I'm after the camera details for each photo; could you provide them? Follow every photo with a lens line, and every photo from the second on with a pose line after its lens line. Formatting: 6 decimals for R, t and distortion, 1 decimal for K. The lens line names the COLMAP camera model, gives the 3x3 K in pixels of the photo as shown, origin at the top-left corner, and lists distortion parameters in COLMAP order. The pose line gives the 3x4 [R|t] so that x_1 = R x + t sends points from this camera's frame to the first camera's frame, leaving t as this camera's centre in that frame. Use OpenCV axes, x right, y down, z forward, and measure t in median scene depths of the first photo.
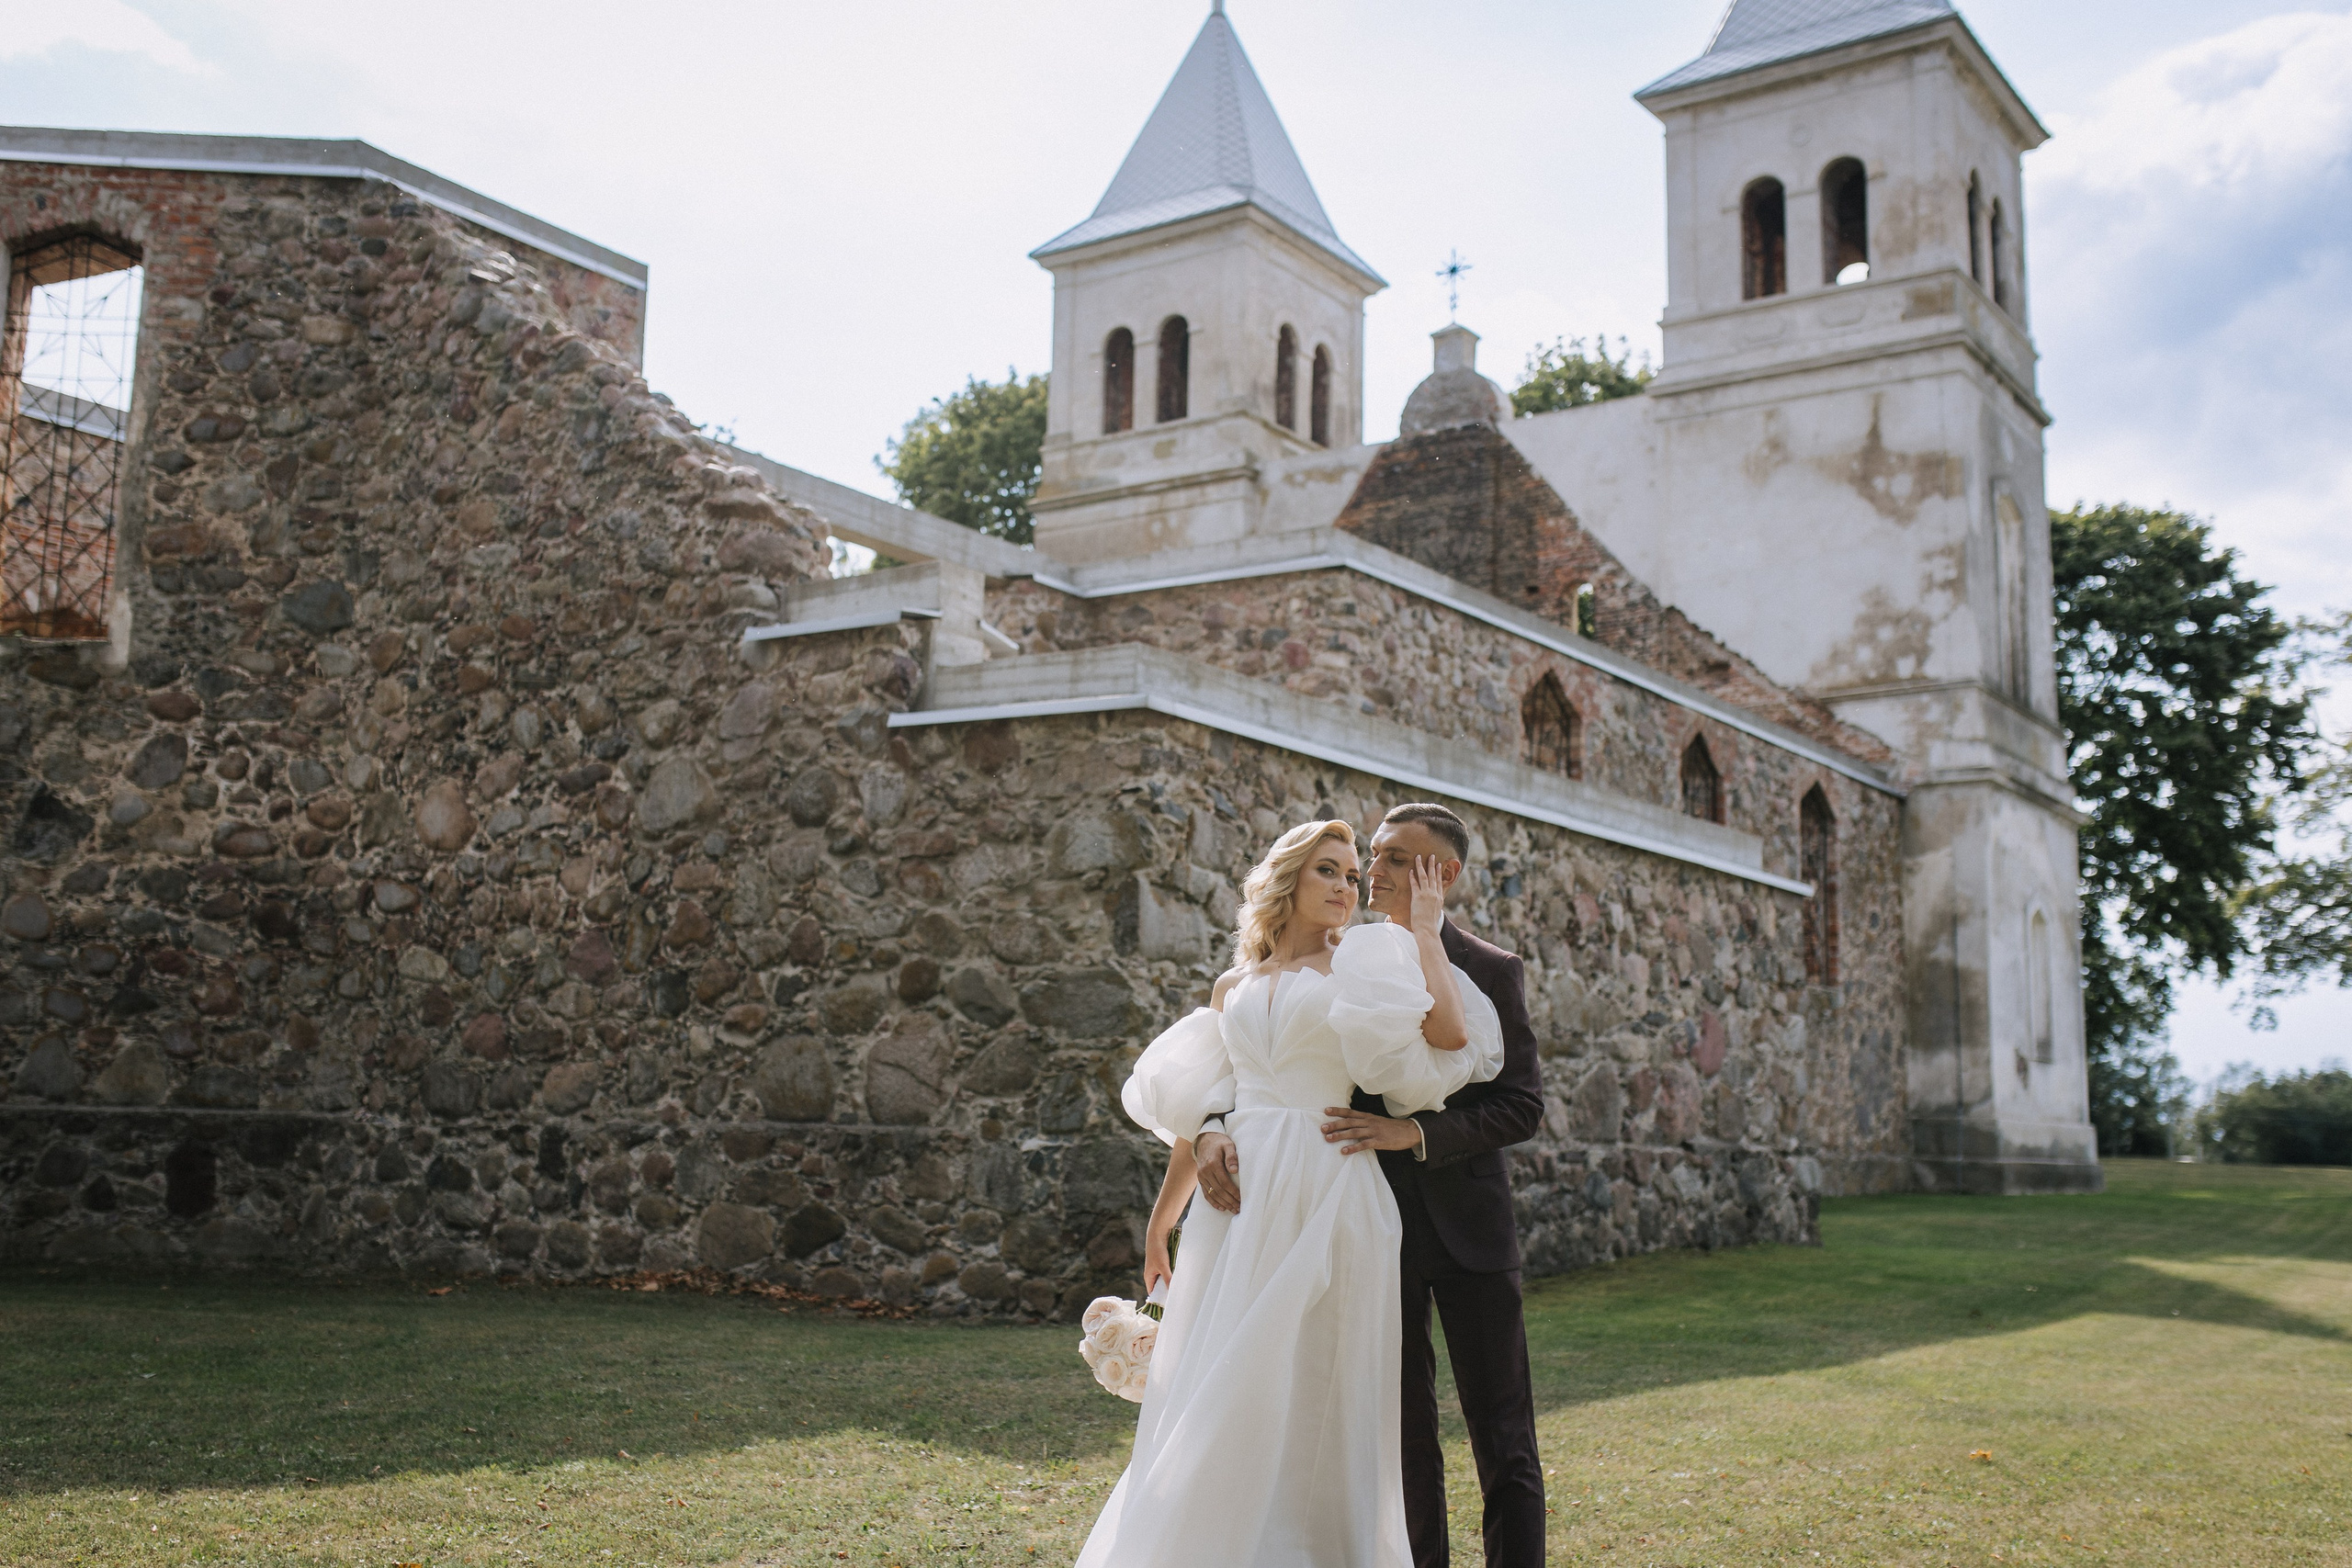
lens RADIAL K [[2248.3, 0, 1176.0], [0, 2248.3, 784.0], [0, 0, 1]] dist [-0.005475, 0.007043]
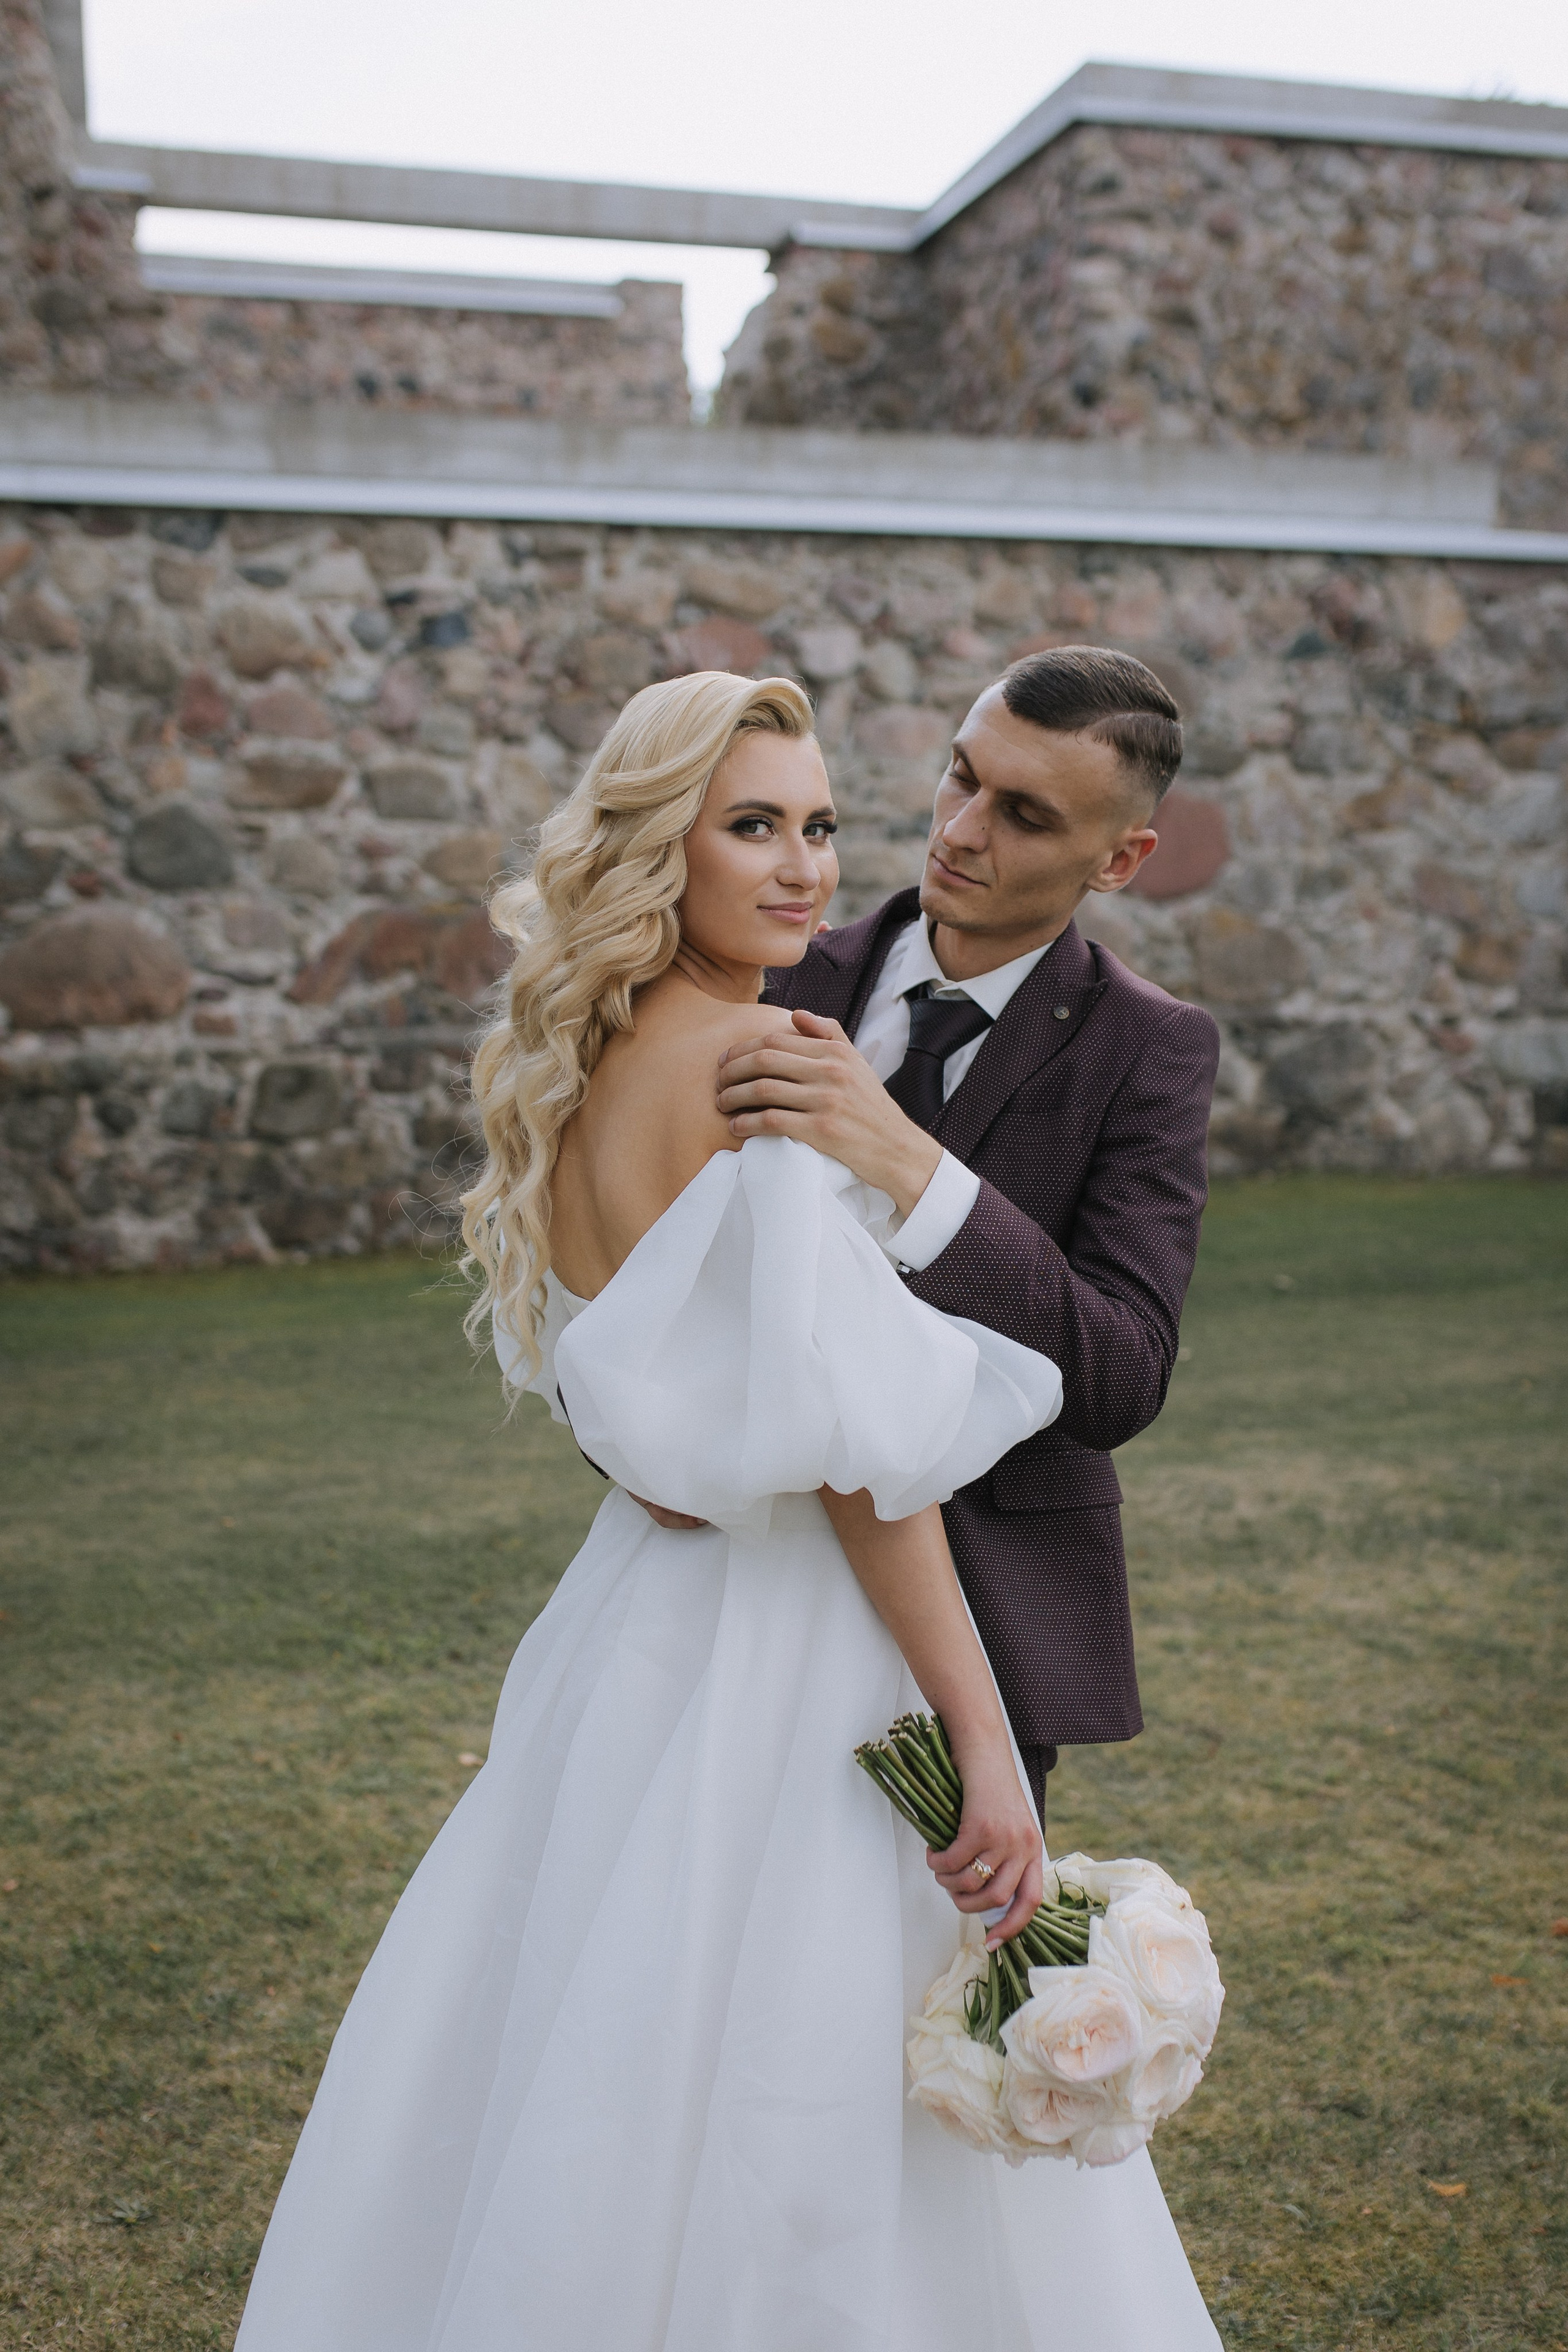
lens RADIAL K [[2568.2, 0, 843.6], [0, 2568.2, 1206.0], [0, 0, 1]] dist [-0.007347, 0.005848]
pose [[0.792336, 0.022813, -0.609659, 0.618768], [0.124657, 0.972164, 0.198388, 0.066925], [0.597214, -0.233188, 0.767436, 0.431365]]
